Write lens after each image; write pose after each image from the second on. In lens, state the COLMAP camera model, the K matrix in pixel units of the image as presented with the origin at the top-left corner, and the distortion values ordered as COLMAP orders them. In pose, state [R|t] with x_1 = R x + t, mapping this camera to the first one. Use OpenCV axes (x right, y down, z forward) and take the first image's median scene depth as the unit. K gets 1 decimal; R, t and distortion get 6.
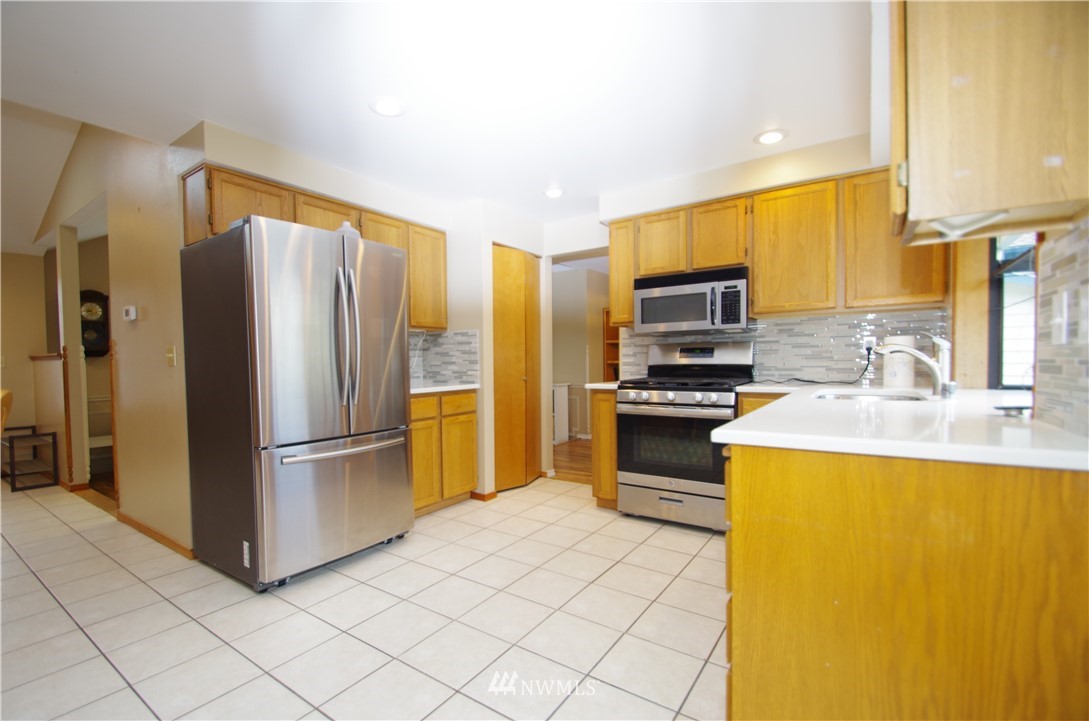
lens RADIAL K [[481.4, 0, 521.8], [0, 481.4, 377.4], [0, 0, 1]] dist [-0.000353, -0.000326]
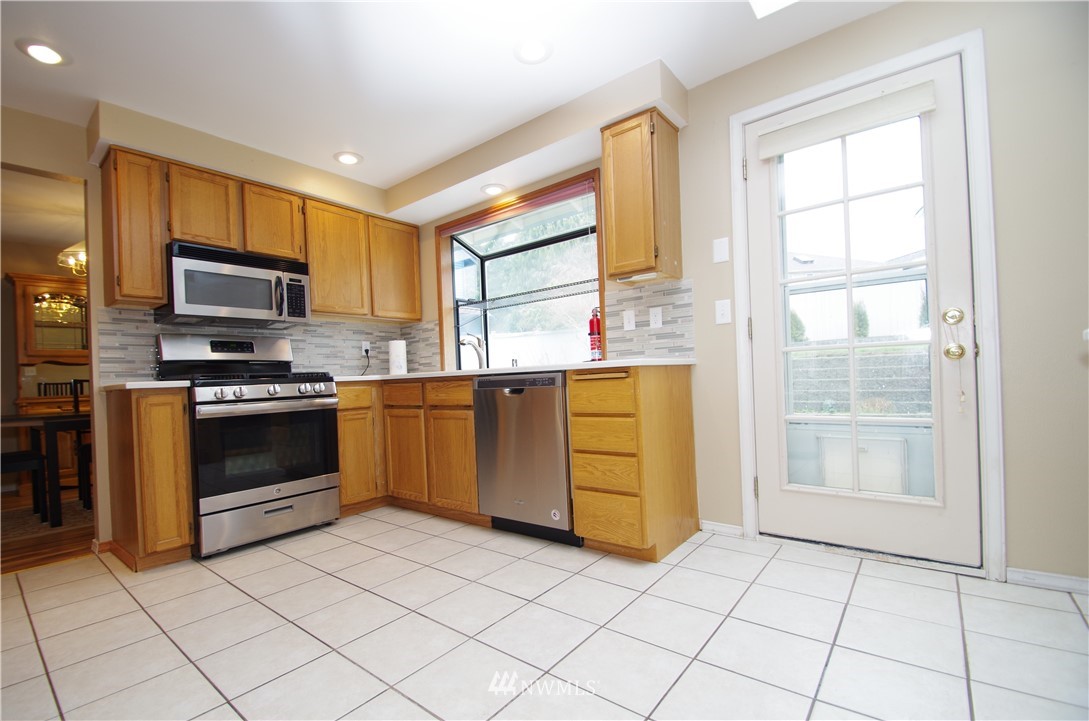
lens RADIAL K [[481.4, 0, 521.8], [0, 481.4, 377.4], [0, 0, 1]] dist [-0.000353, -0.000326]
pose [[0.070110, 0.013509, 0.997448, -0.520599], [0.074726, 0.997028, -0.018756, 0.065543], [-0.994736, 0.075850, 0.068892, 0.481924]]
